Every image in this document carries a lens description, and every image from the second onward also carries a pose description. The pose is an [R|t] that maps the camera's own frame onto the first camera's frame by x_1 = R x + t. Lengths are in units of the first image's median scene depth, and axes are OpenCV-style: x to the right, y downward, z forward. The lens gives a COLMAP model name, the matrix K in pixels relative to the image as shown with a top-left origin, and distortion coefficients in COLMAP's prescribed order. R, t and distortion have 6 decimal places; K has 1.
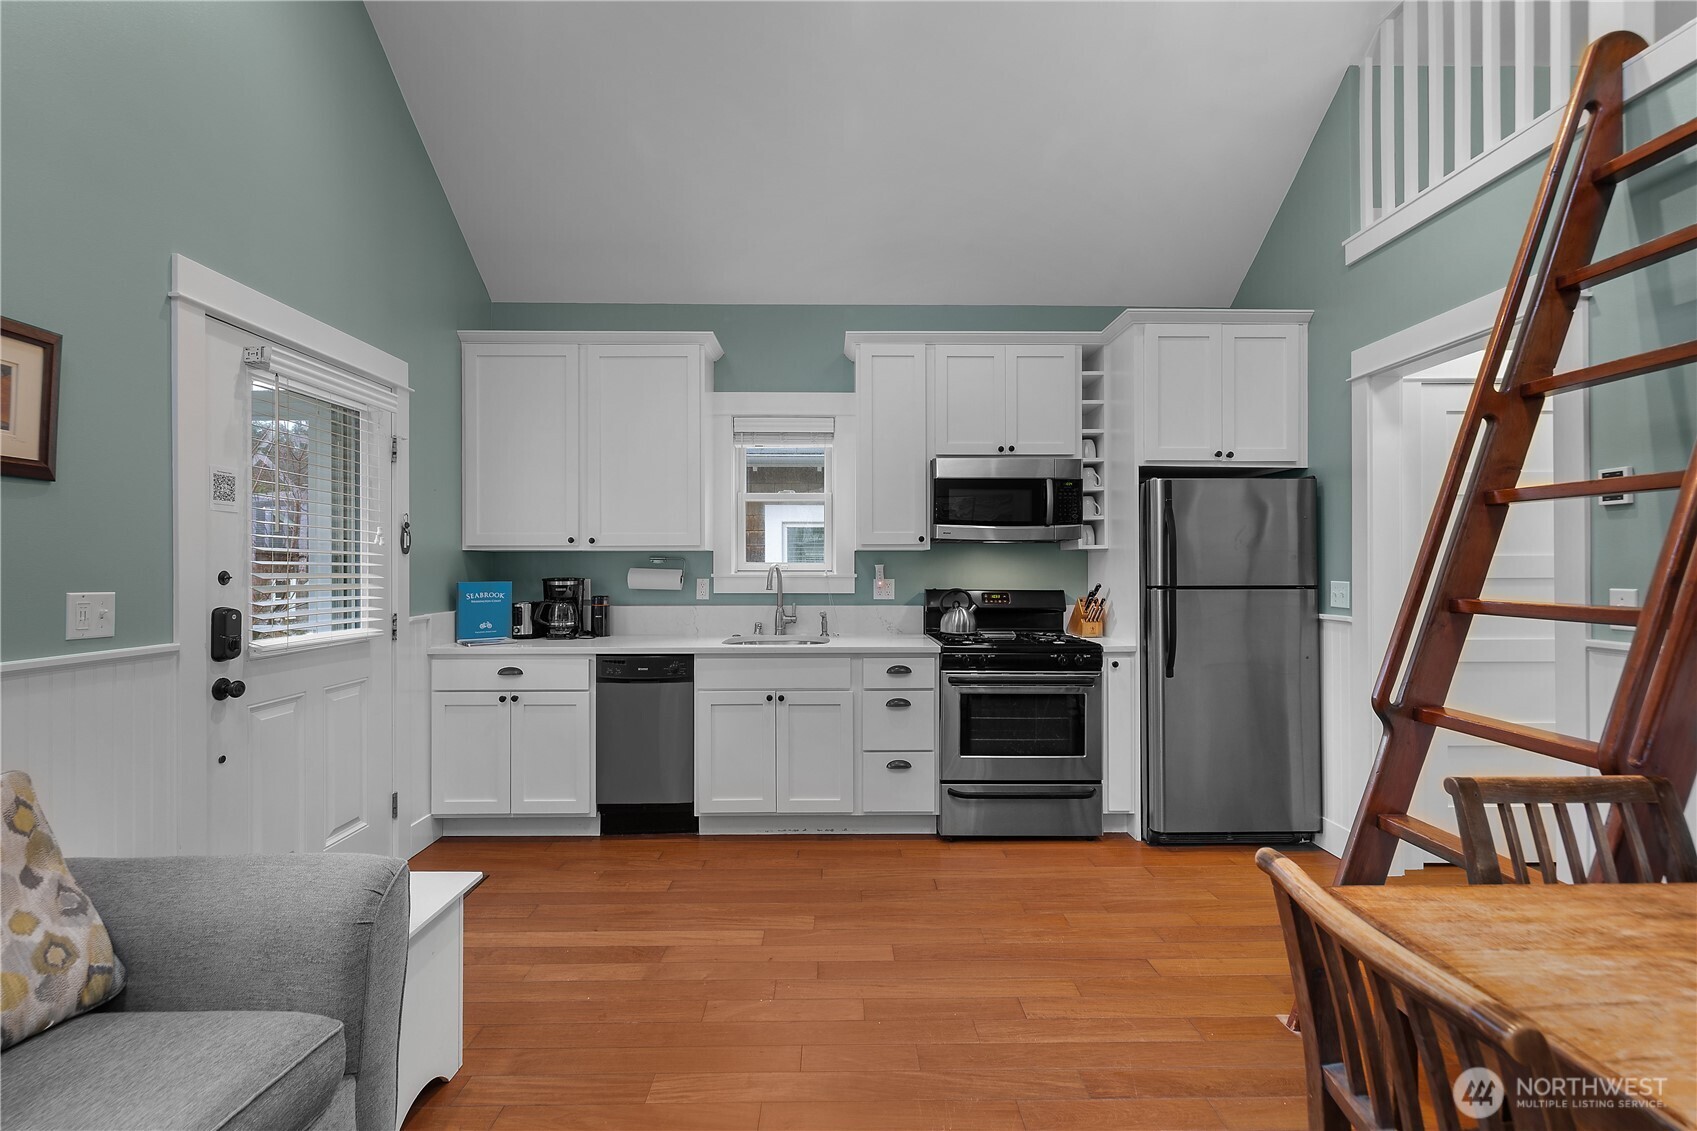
lens RADIAL K [[714.3, 0, 853.2], [0, 714.3, 566.0], [0, 0, 1]] dist [-0.004184, -0.000410]
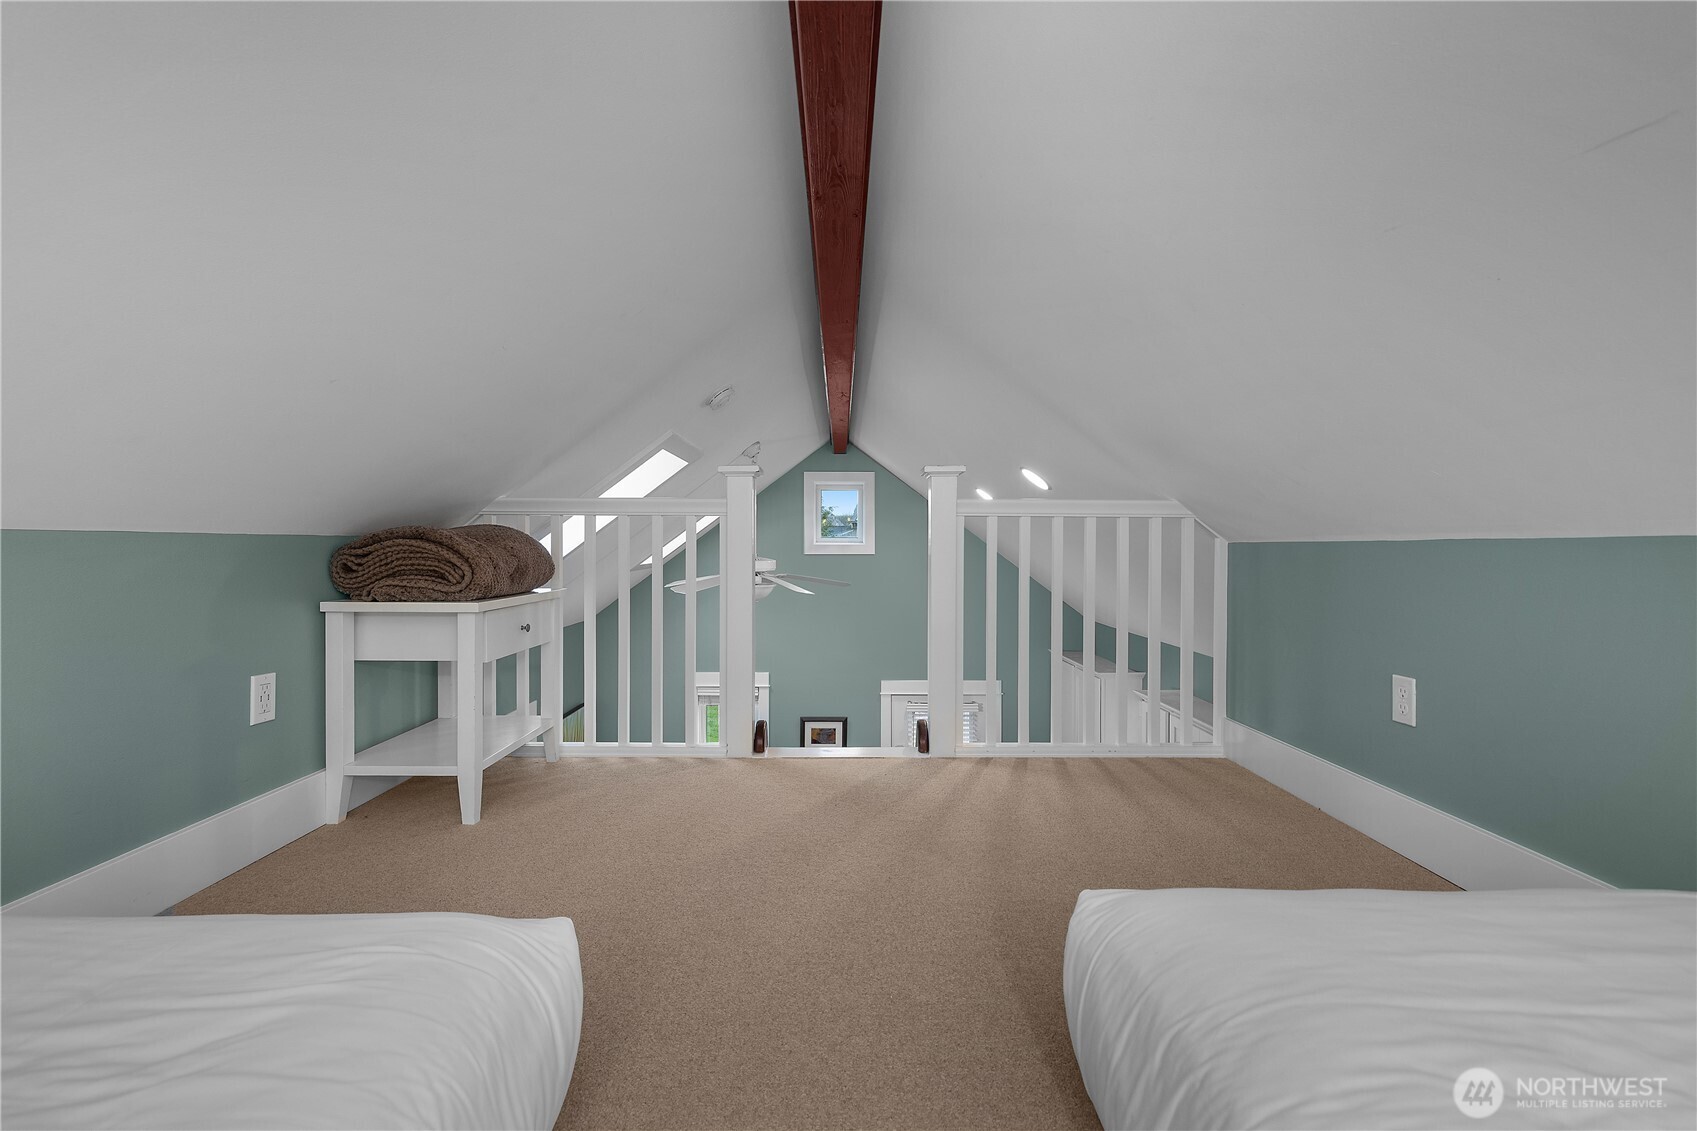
lens RADIAL K [[715.1, 0, 848.5], [0, 715.1, 565.5], [0, 0, 1]] dist [0.000853, 0.000035]
pose [[-0.005733, 0.027058, -0.999617, 1.376022], [0.002310, 0.999632, 0.027045, -0.634268], [0.999981, -0.002154, -0.005794, 0.530231]]
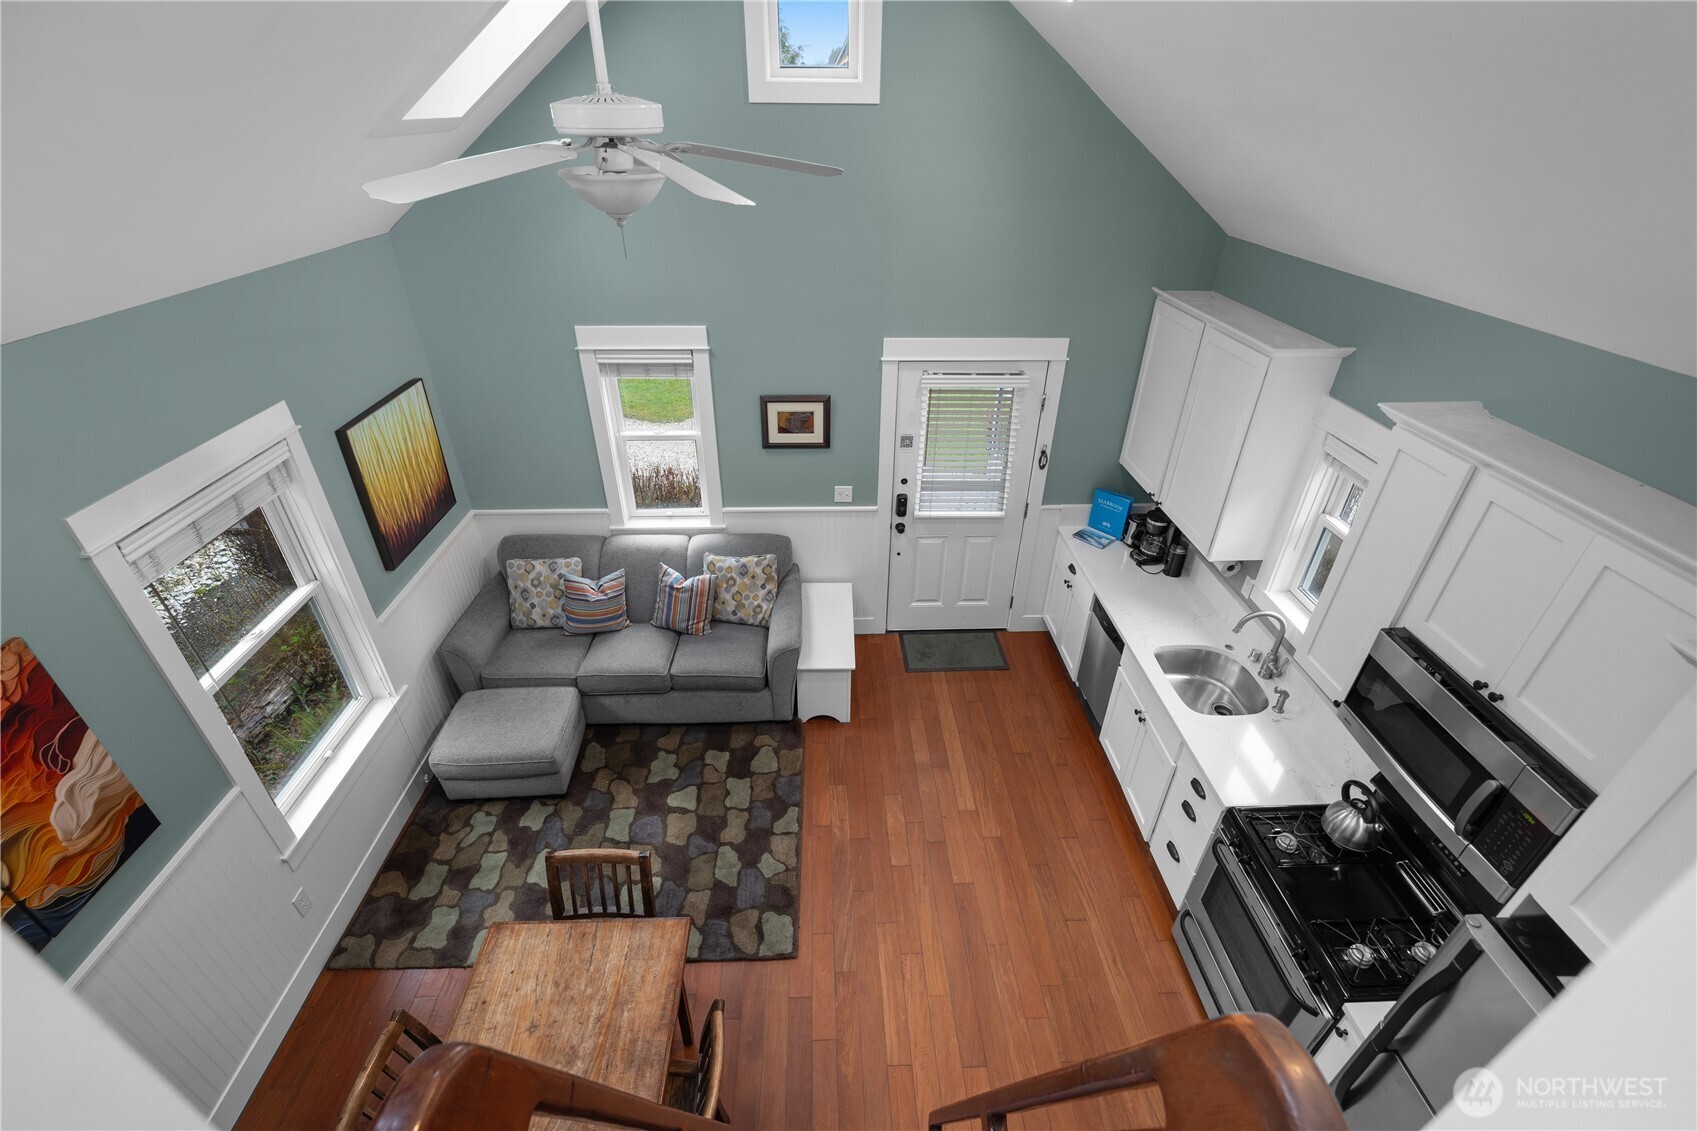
lens RADIAL K [[719.6, 0, 852.7], [0, 719.6, 564.6], [0, 0, 1]] dist [0.001124, 0.000549]
pose [[0.029595, 0.537314, -0.842863, 0.696384], [-0.012328, 0.843364, 0.537201, -0.609690], [0.999486, -0.005508, 0.031584, 0.510966]]
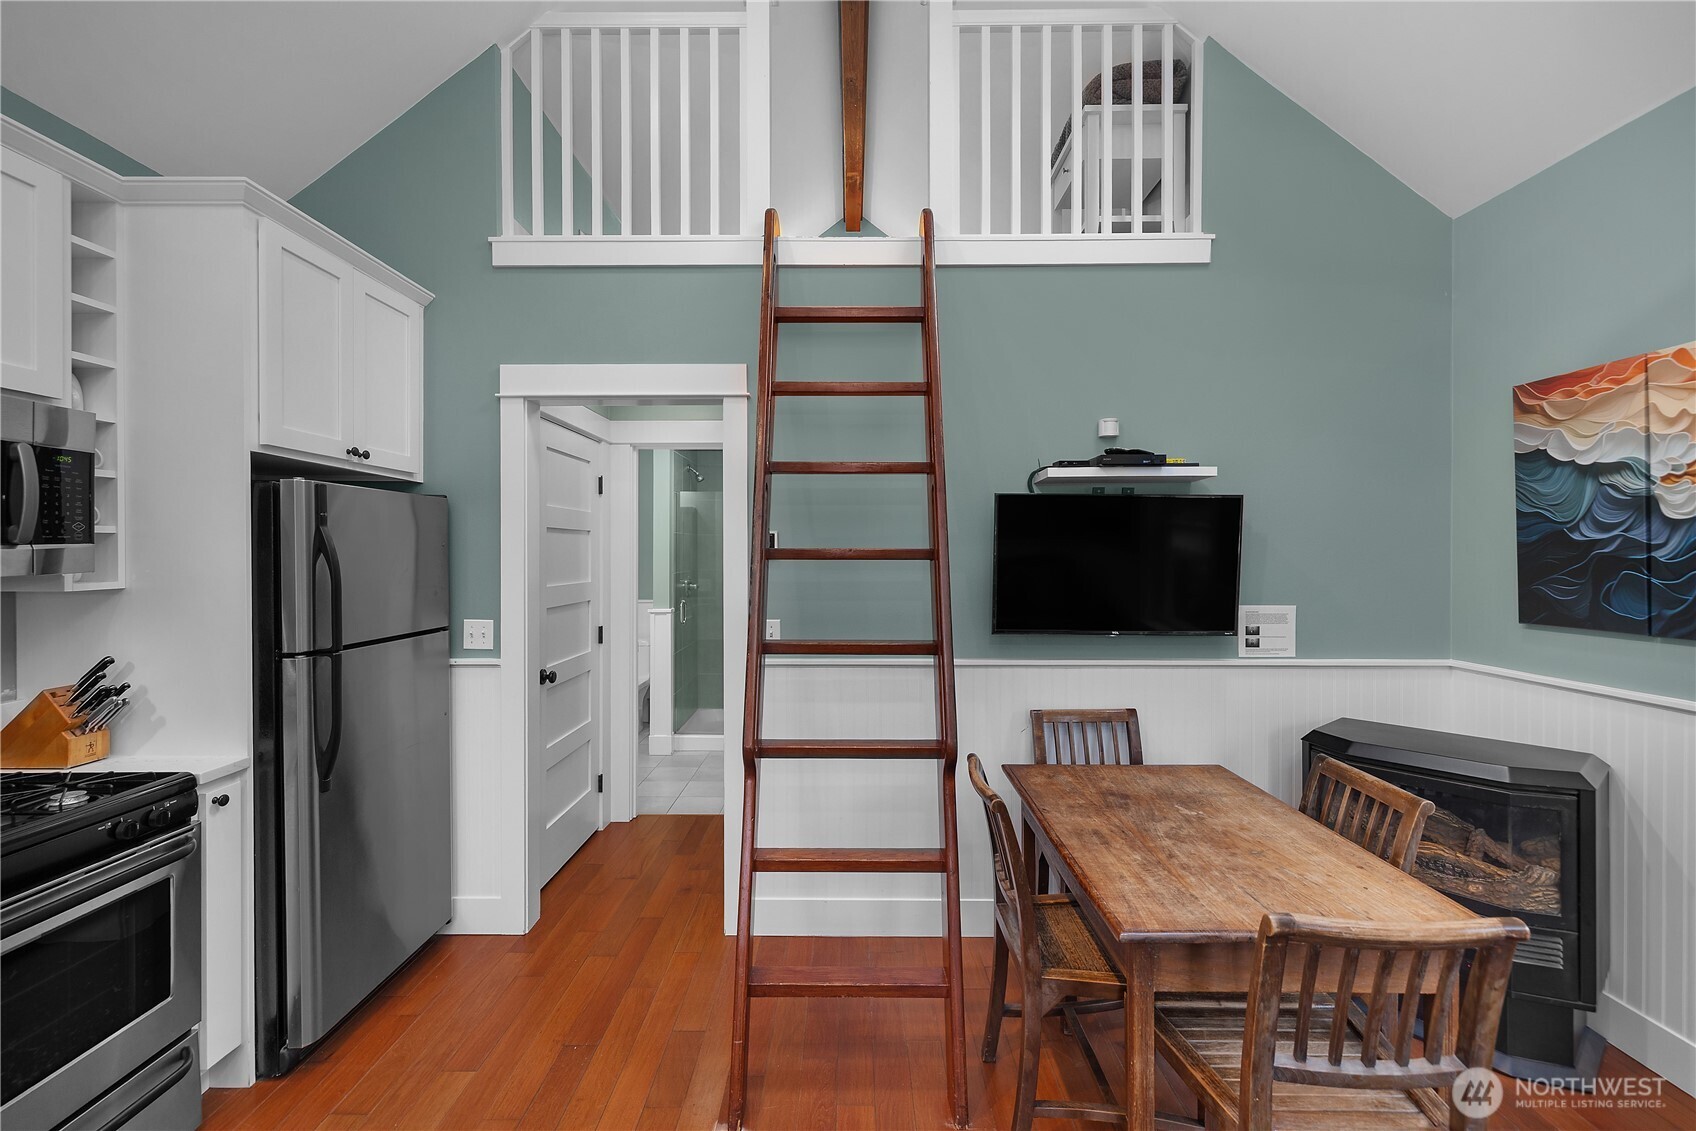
lens RADIAL K [[724.2, 0, 833.1], [0, 724.2, 557.0], [0, 0, 1]] dist [-0.000634, -0.000175]
pose [[0.028957, -0.000493, 0.999581, -0.183108], [-0.003357, 0.999994, 0.000590, -0.054201], [-0.999575, -0.003373, 0.028955, 0.500252]]
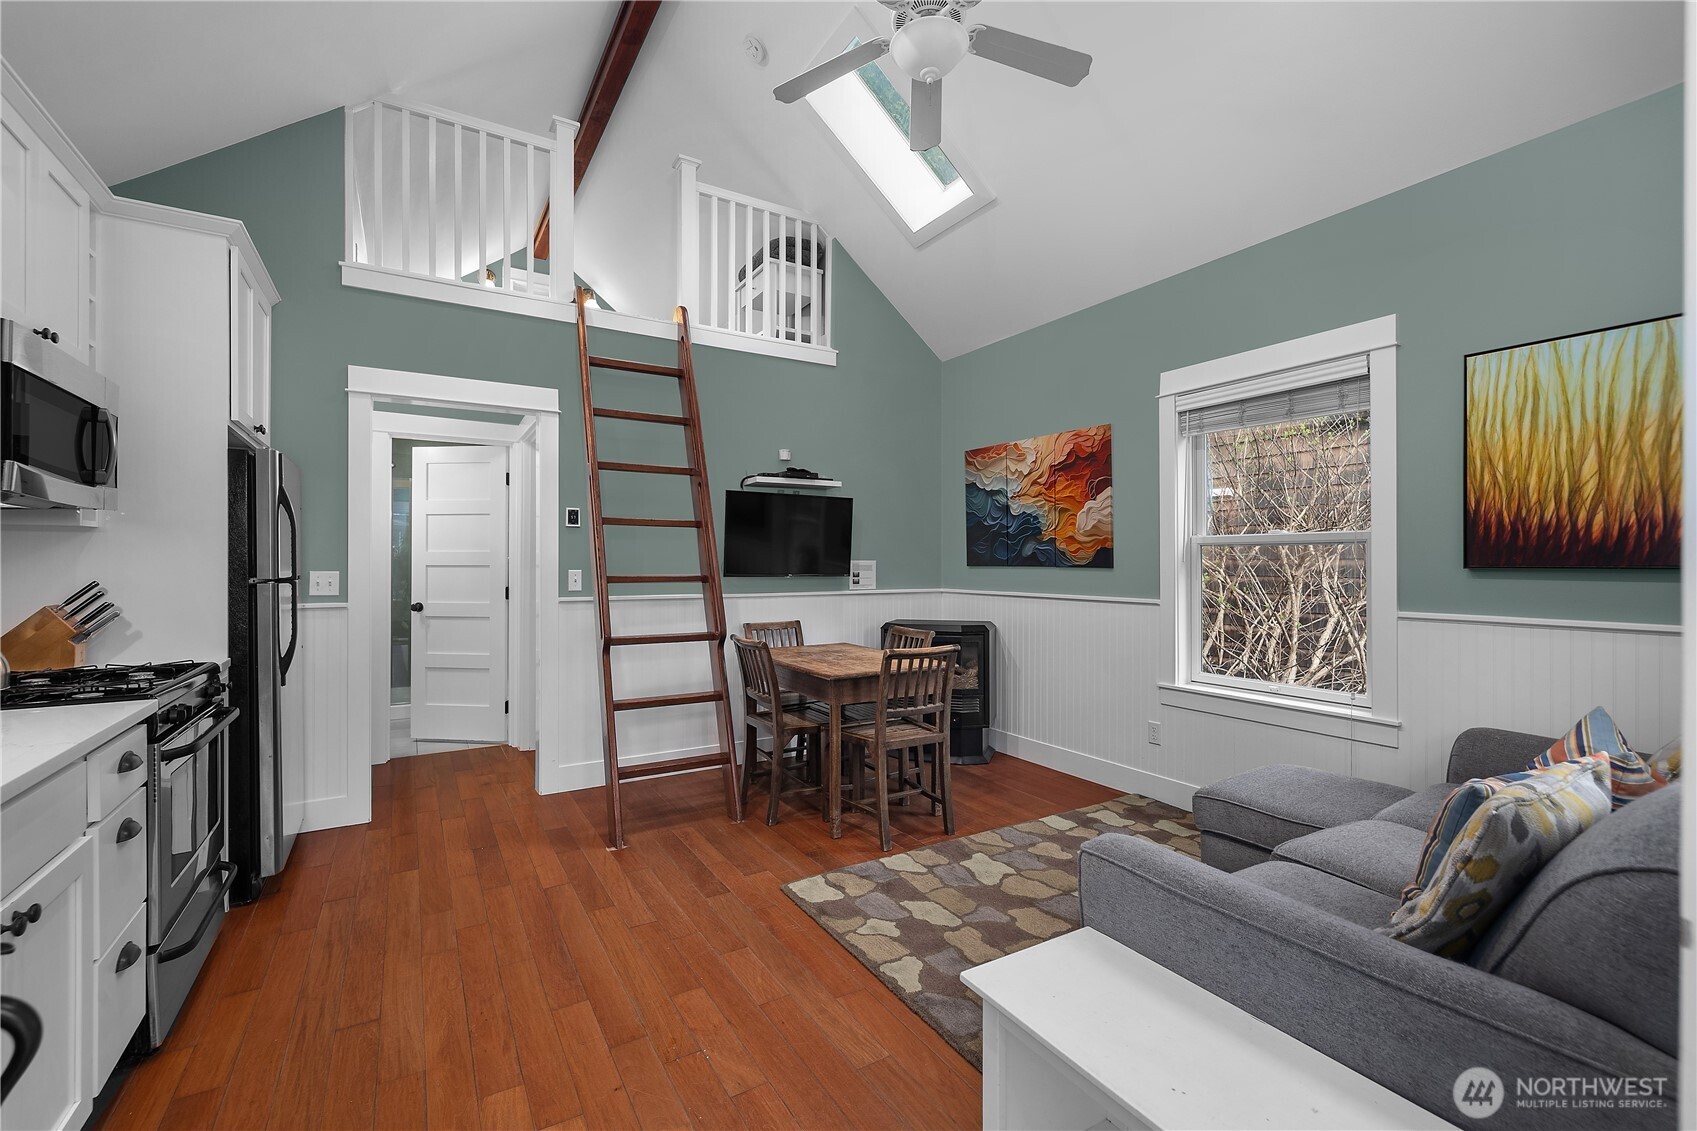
lens RADIAL K [[726.0, 0, 846.7], [0, 726.0, 567.1], [0, 0, 1]] dist [0.001955, 0.000543]
pose [[-0.511264, -0.002306, 0.859420, -0.610769], [-0.001047, 0.999997, 0.002060, 0.010765], [-0.859423, 0.000153, -0.511265, 0.822744]]
